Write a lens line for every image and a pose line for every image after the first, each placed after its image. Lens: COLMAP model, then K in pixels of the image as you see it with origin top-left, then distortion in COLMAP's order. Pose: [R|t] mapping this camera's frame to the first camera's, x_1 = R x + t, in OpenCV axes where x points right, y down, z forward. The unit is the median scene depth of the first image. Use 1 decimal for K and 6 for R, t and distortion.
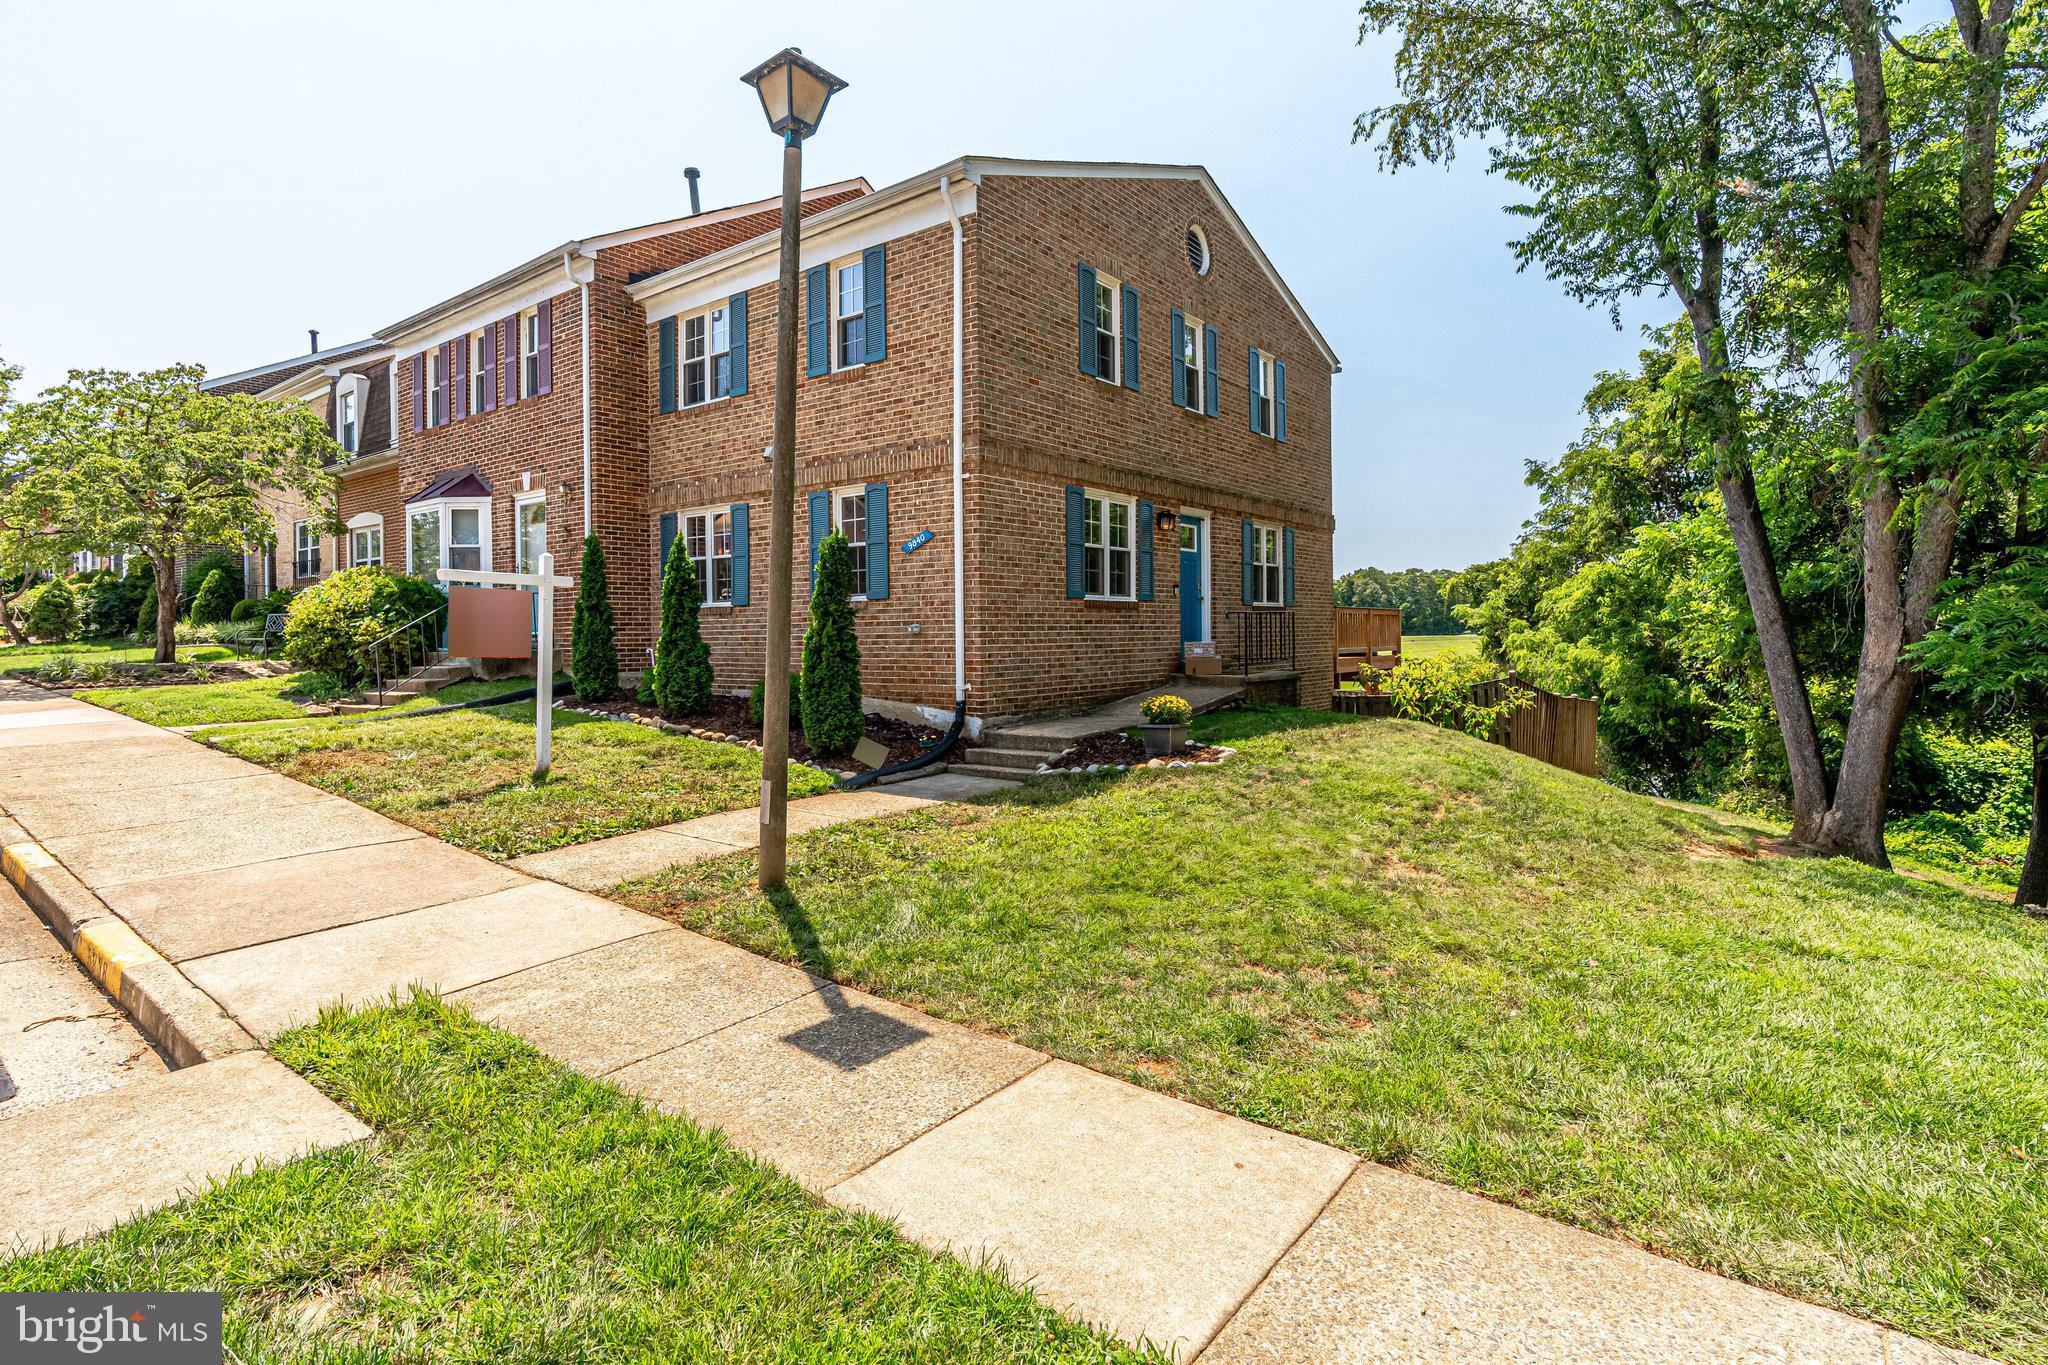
lens RADIAL K [[1027.1, 0, 1024.8], [0, 1027.1, 624.3], [0, 0, 1]] dist [0.000587, 0.000114]
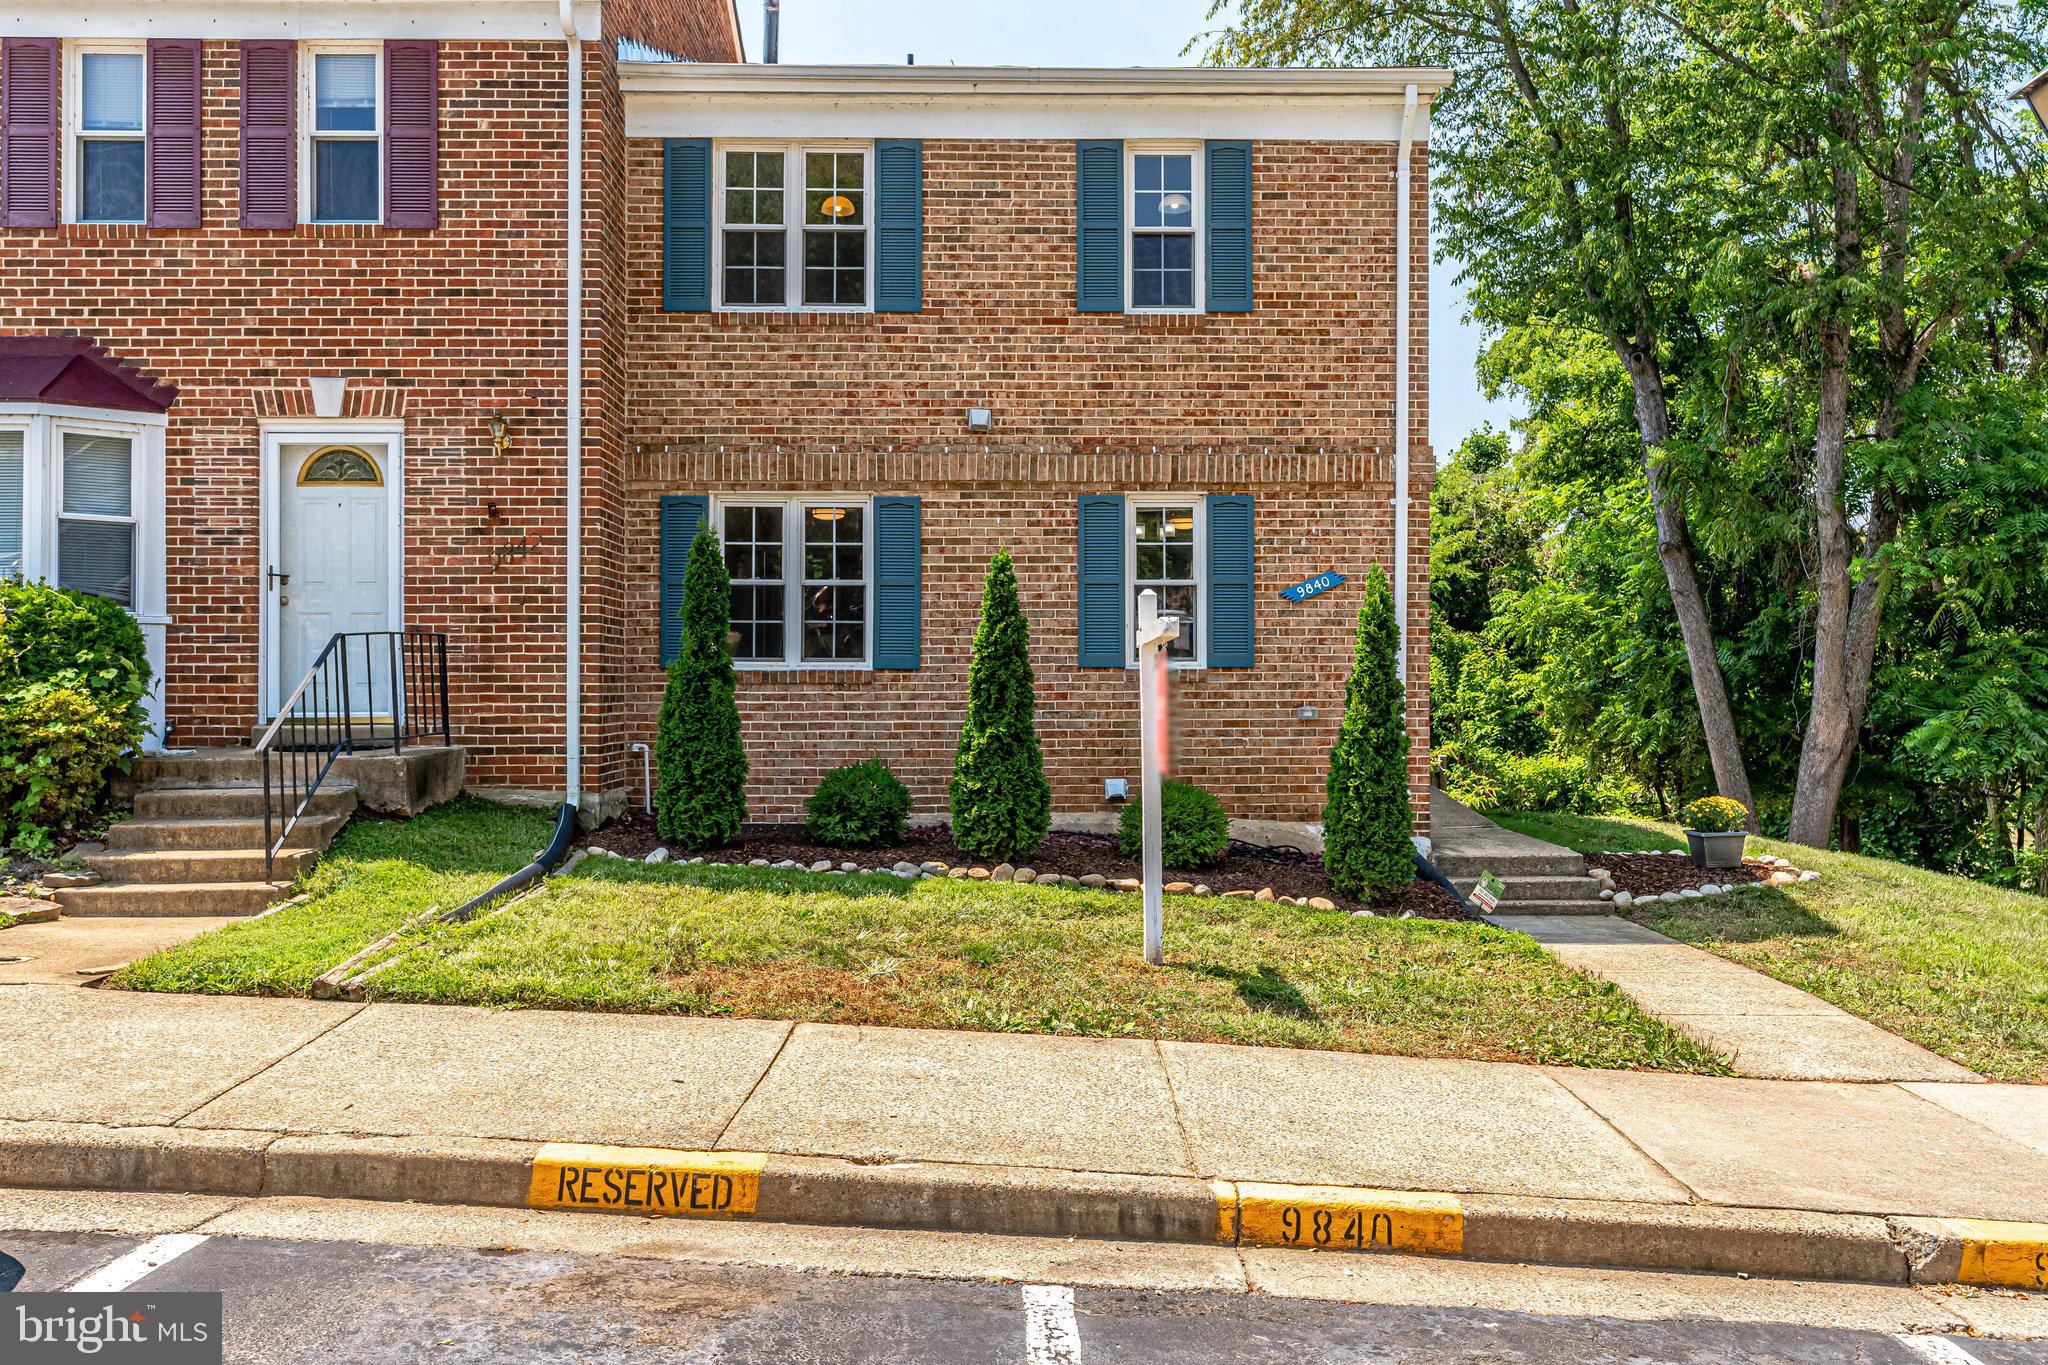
lens RADIAL K [[1574.1, 0, 1024.0], [0, 1574.1, 682.5], [0, 0, 1]] dist [-0.004570, -0.002982]
pose [[0.778443, 0.019640, 0.627408, -0.743867], [-0.011580, 0.999790, -0.016929, 0.003172], [-0.627609, 0.005913, 0.778506, 0.243057]]
